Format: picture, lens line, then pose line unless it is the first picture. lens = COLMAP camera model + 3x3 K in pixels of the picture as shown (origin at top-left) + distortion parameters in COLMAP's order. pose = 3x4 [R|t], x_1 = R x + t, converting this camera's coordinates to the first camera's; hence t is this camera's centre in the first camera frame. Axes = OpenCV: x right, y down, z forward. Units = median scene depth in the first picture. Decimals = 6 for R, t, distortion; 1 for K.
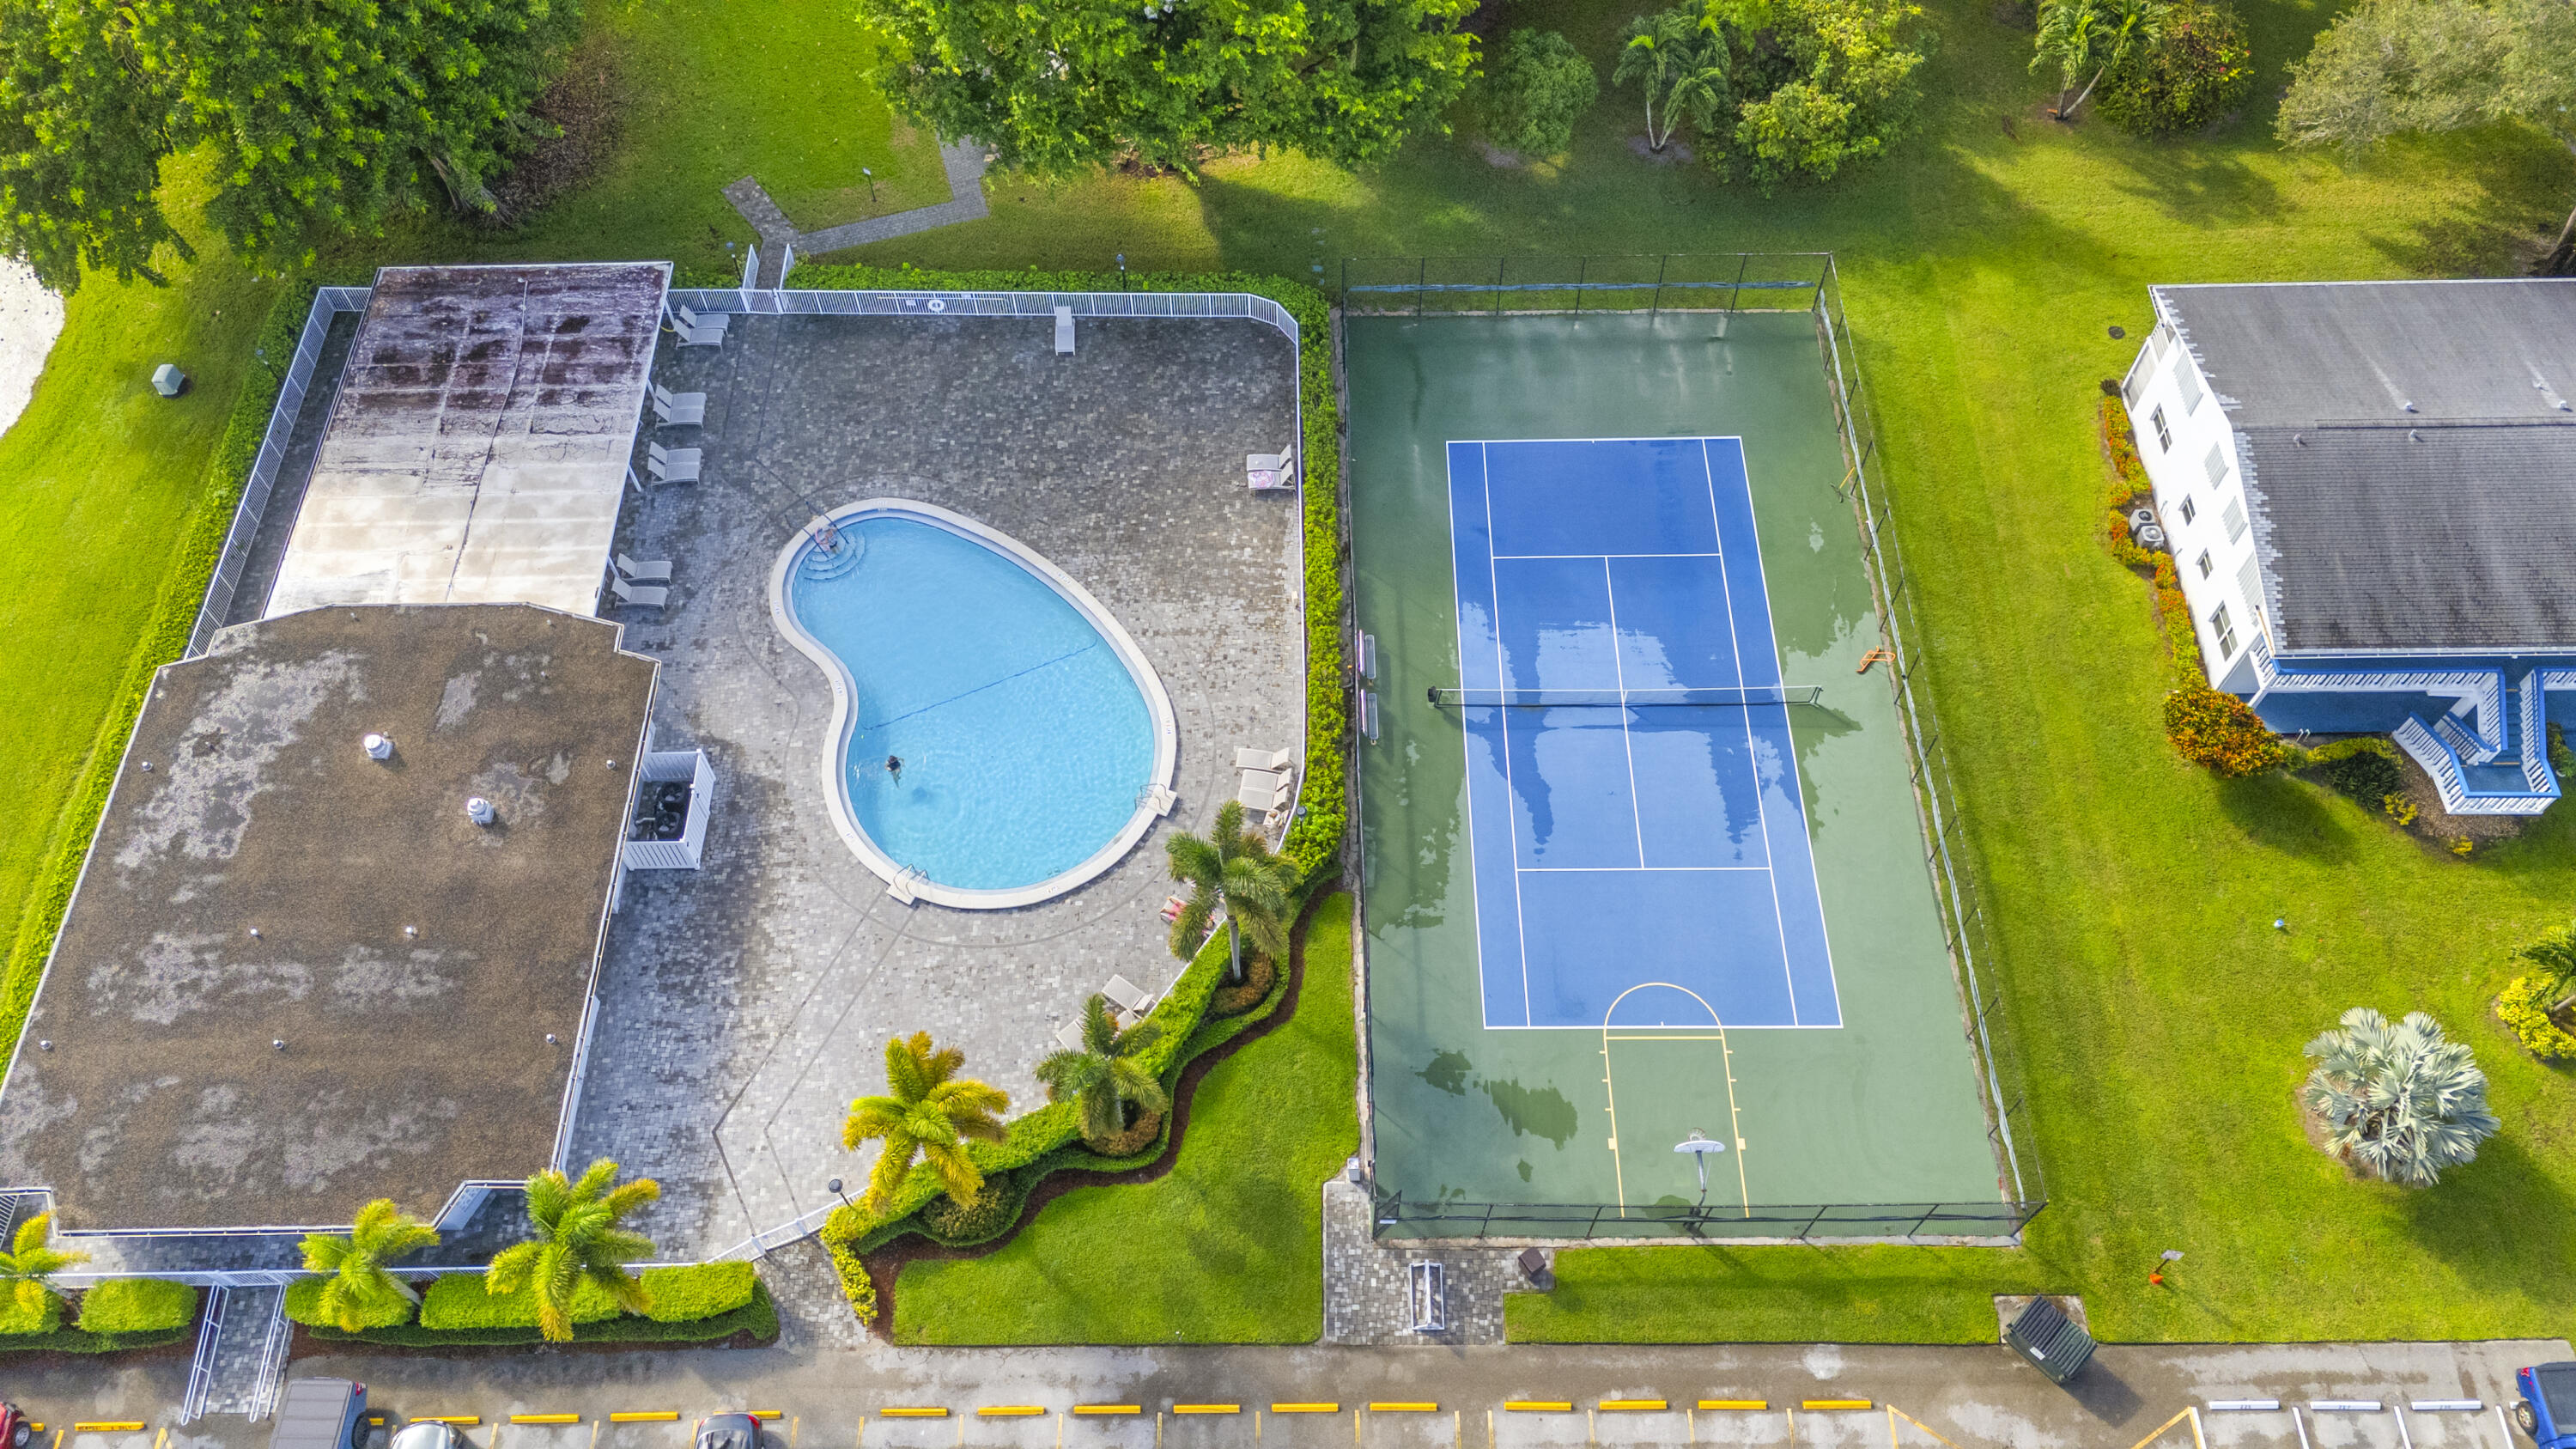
lens RADIAL K [[1900.7, 0, 1327.2], [0, 1900.7, 729.0], [0, 0, 1]] dist [0.082184, -0.106750]
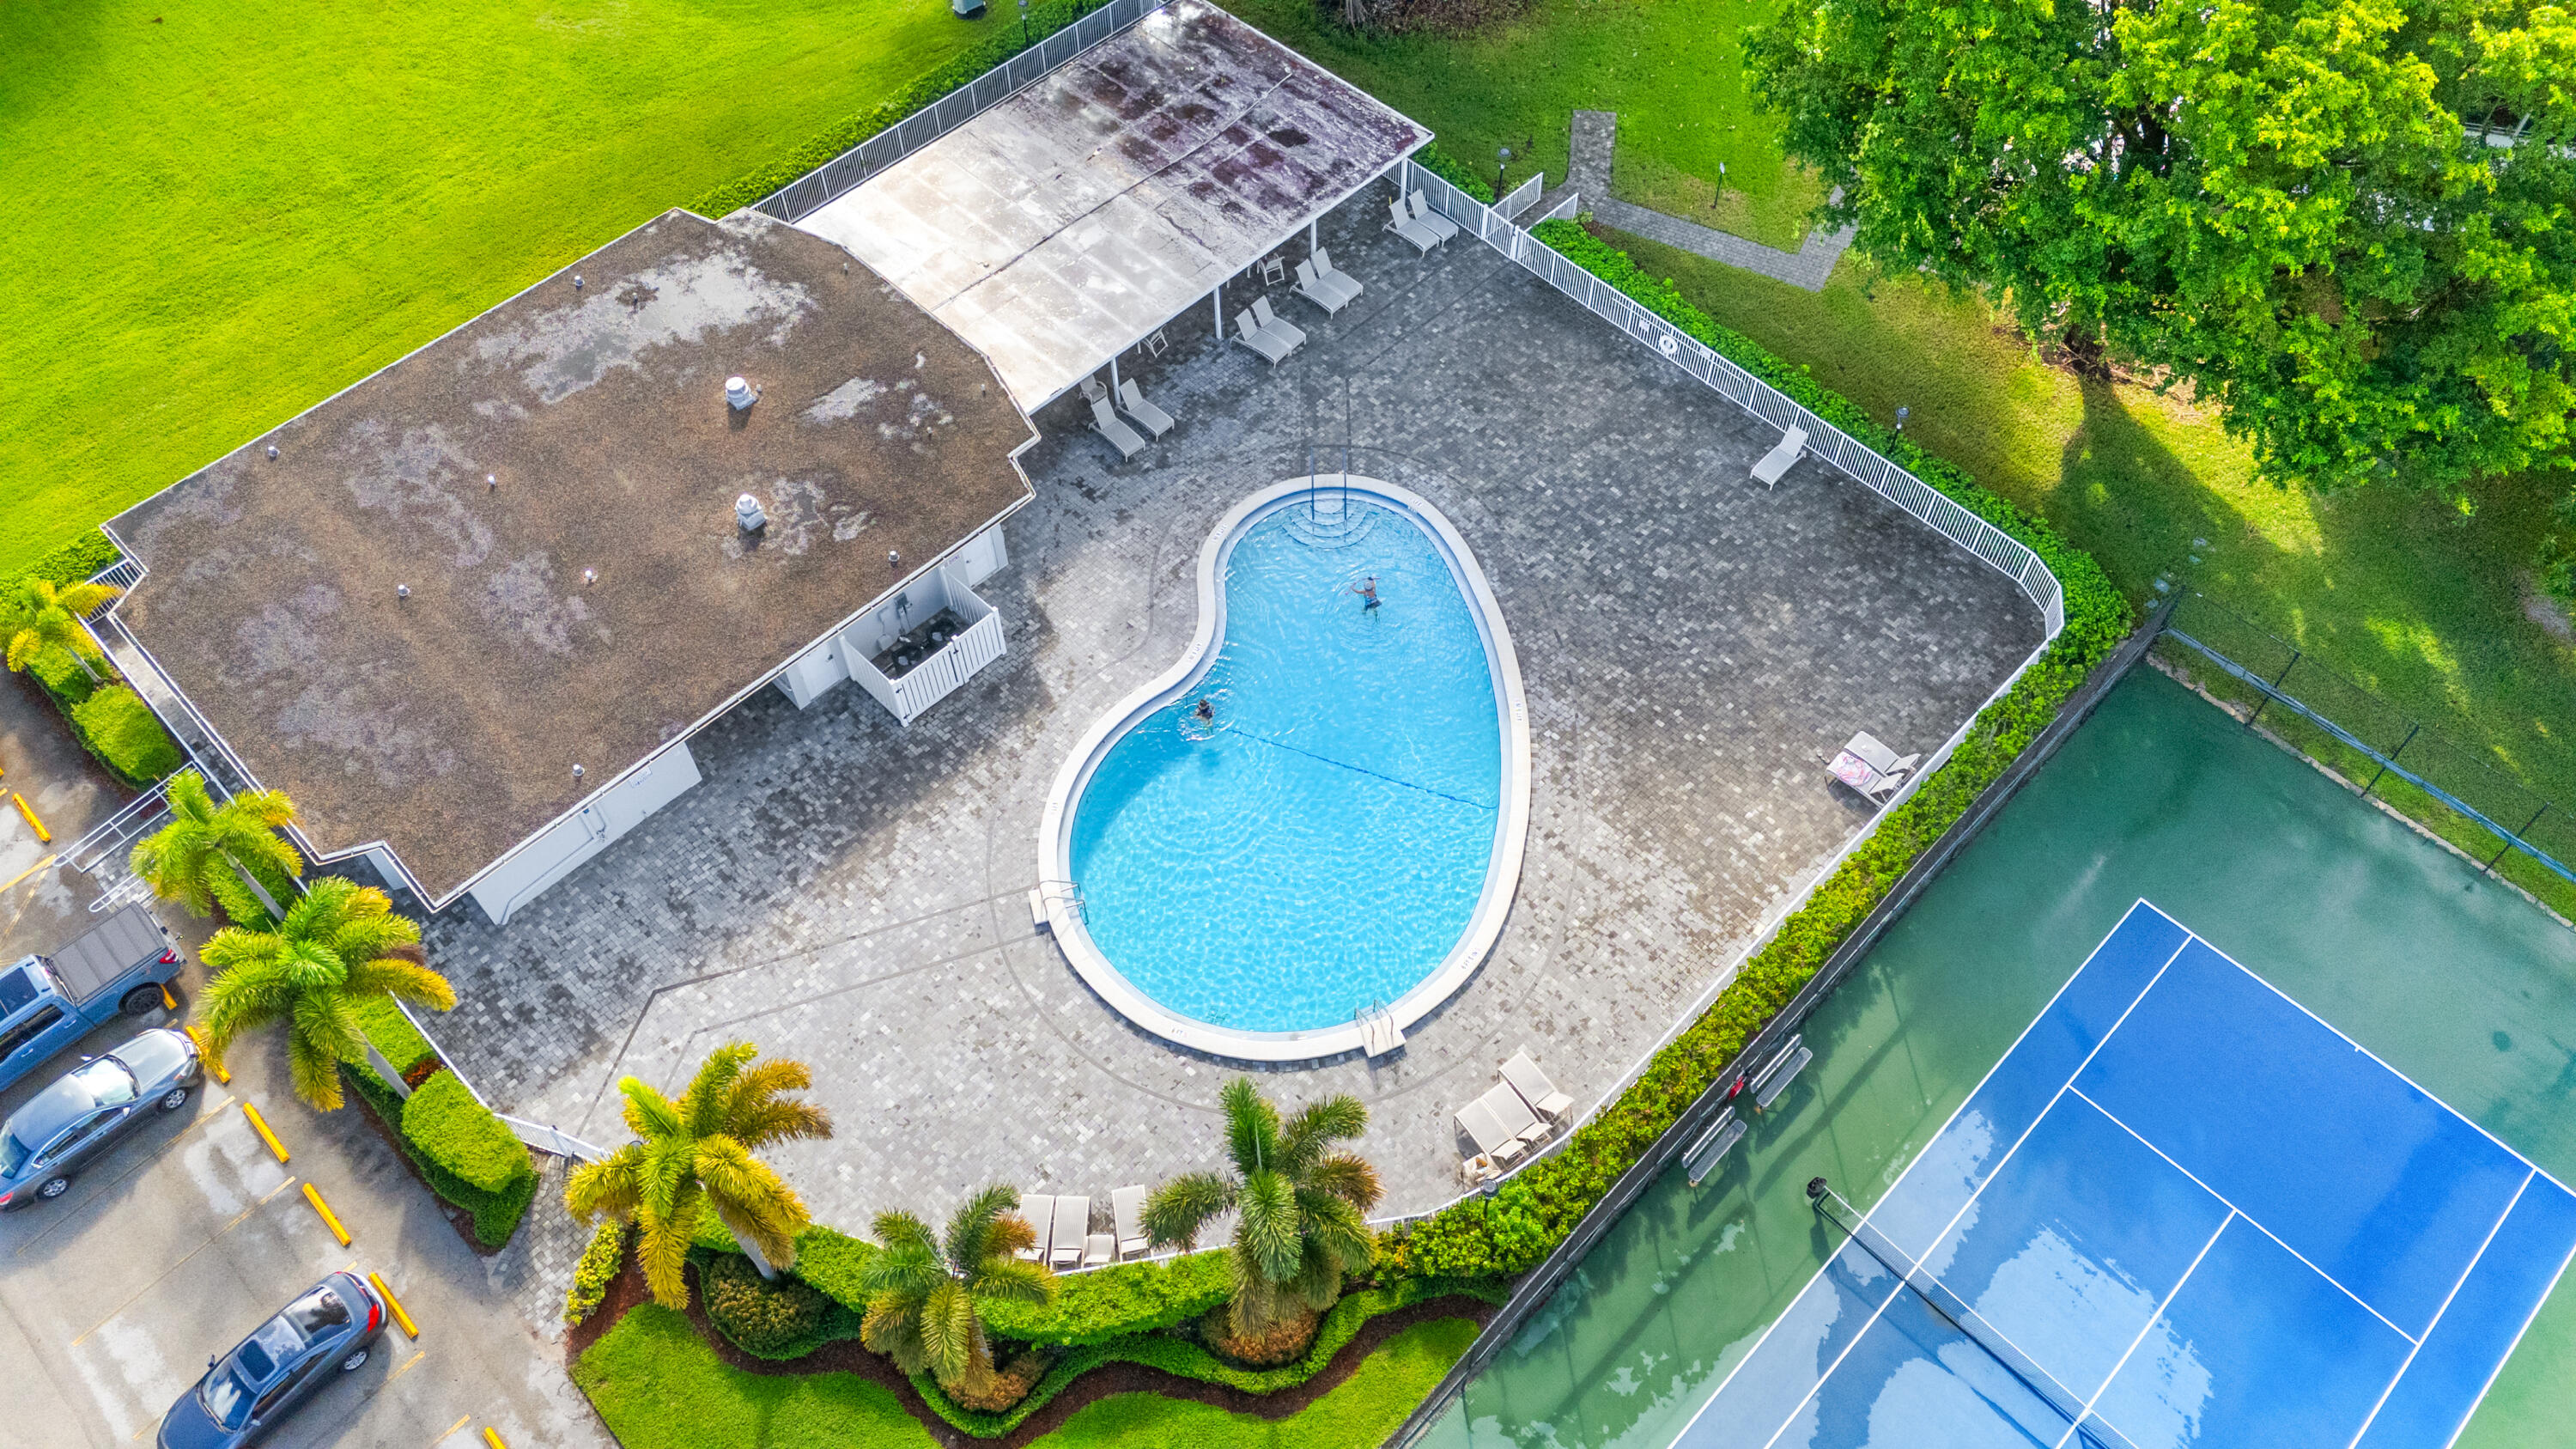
lens RADIAL K [[1900.7, 0, 1327.2], [0, 1900.7, 729.0], [0, 0, 1]] dist [0.082184, -0.106750]
pose [[0.697530, 0.578439, -0.422918, 0.120229], [-0.604458, 0.791956, 0.086236, -0.092704], [0.384815, 0.195484, 0.902055, 0.324508]]
